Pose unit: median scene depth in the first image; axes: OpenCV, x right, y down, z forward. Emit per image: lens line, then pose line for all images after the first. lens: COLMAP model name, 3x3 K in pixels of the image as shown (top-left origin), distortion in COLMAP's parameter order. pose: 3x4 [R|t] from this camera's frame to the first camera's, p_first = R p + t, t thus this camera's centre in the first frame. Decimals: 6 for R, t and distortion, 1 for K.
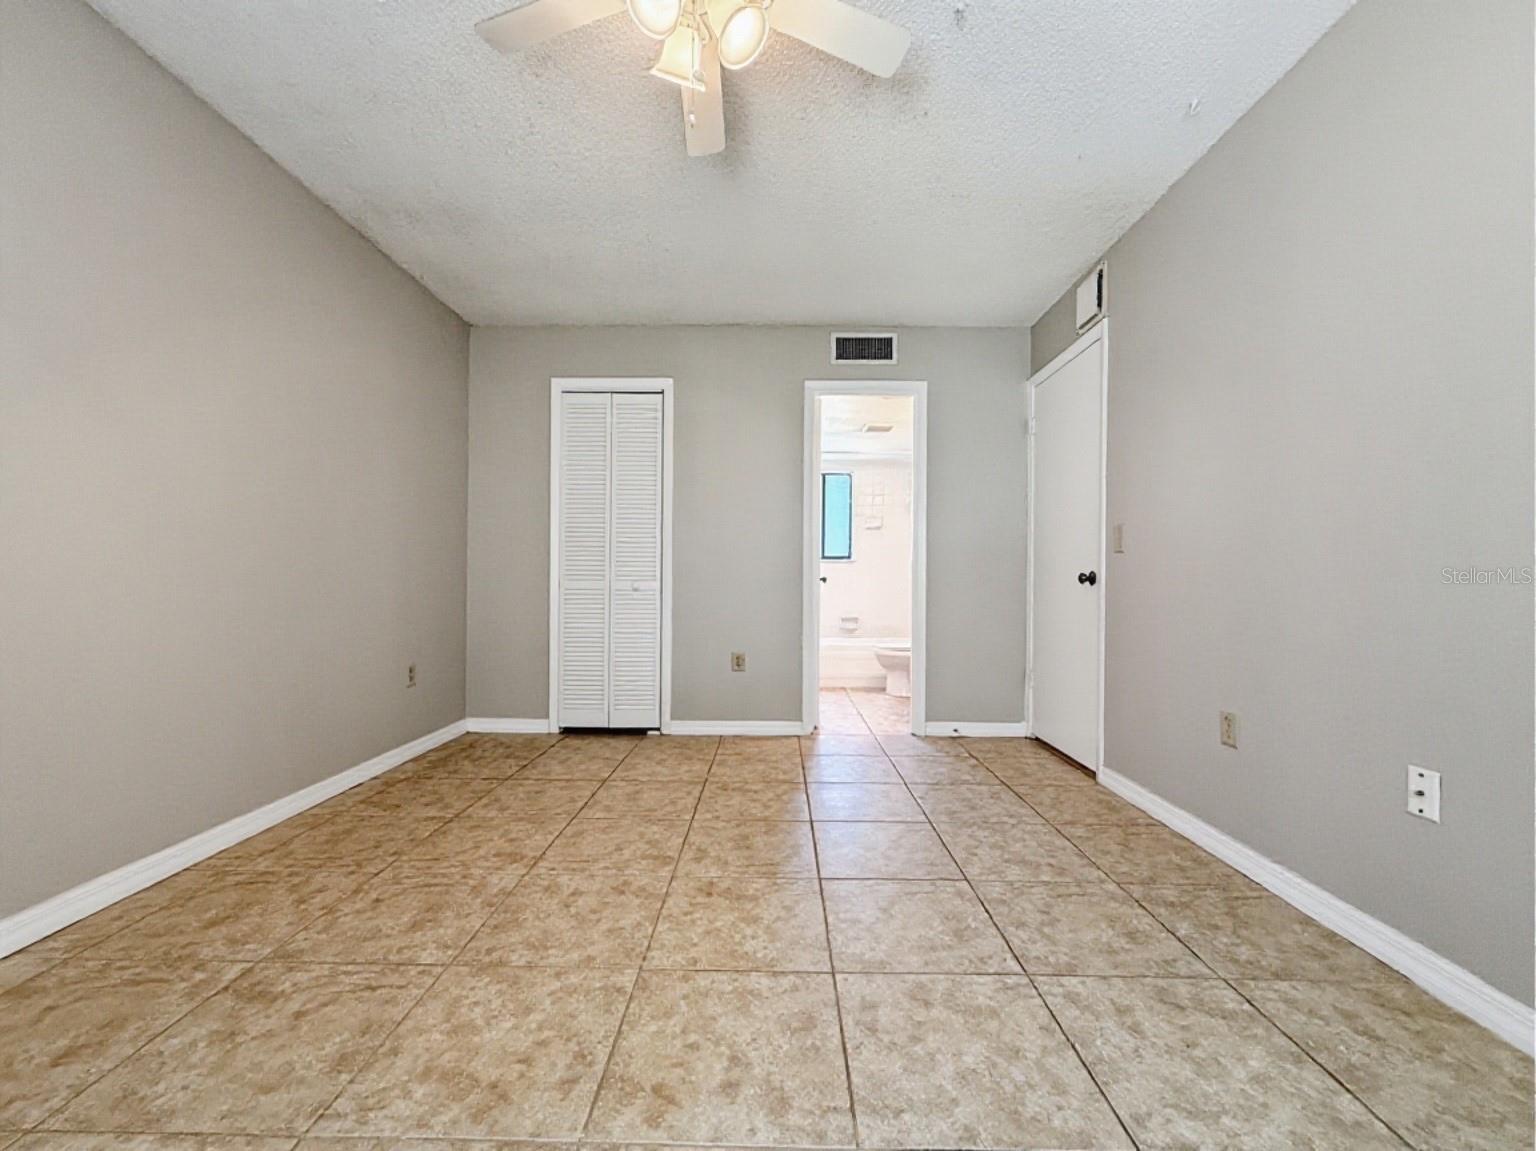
lens RADIAL K [[614.6, 0, 765.3], [0, 614.6, 573.3], [0, 0, 1]] dist [-0.001005, -0.000067]
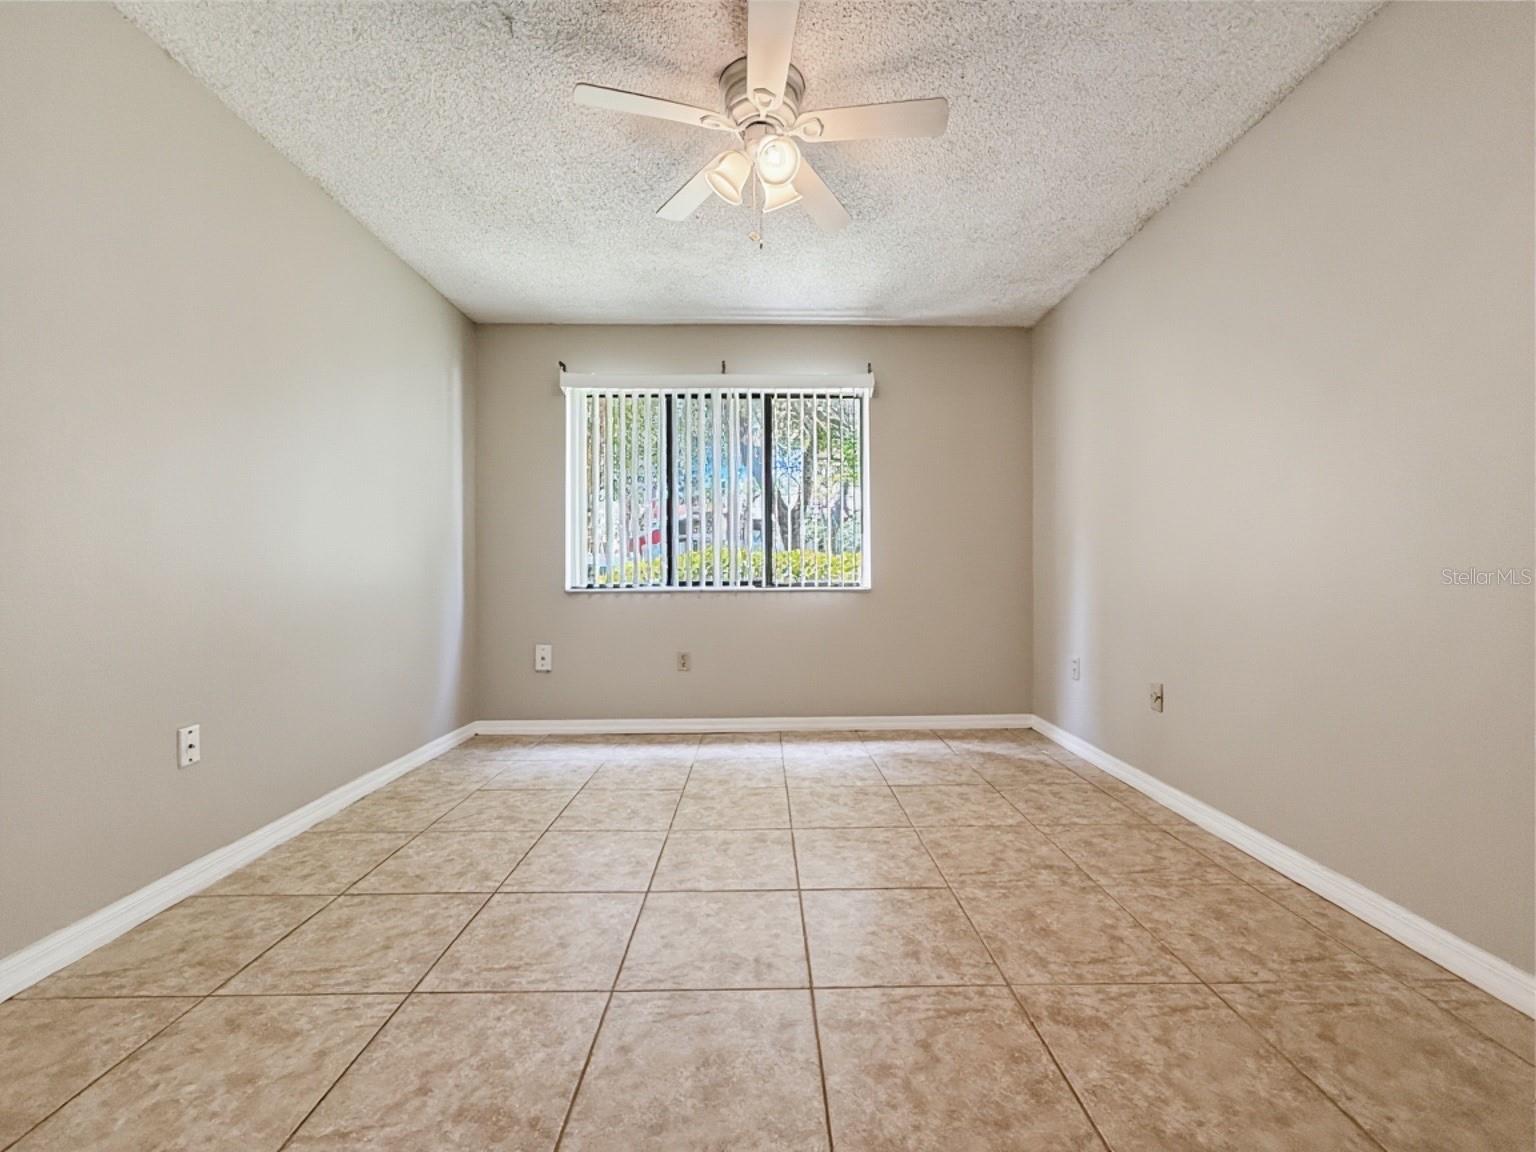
lens RADIAL K [[614.6, 0, 765.3], [0, 614.6, 573.8], [0, 0, 1]] dist [-0.001005, -0.000067]
pose [[-0.999603, -0.007984, -0.027004, -0.089292], [-0.007749, 0.999931, -0.008785, 0.000706], [0.027072, -0.008572, -0.999597, 2.206307]]
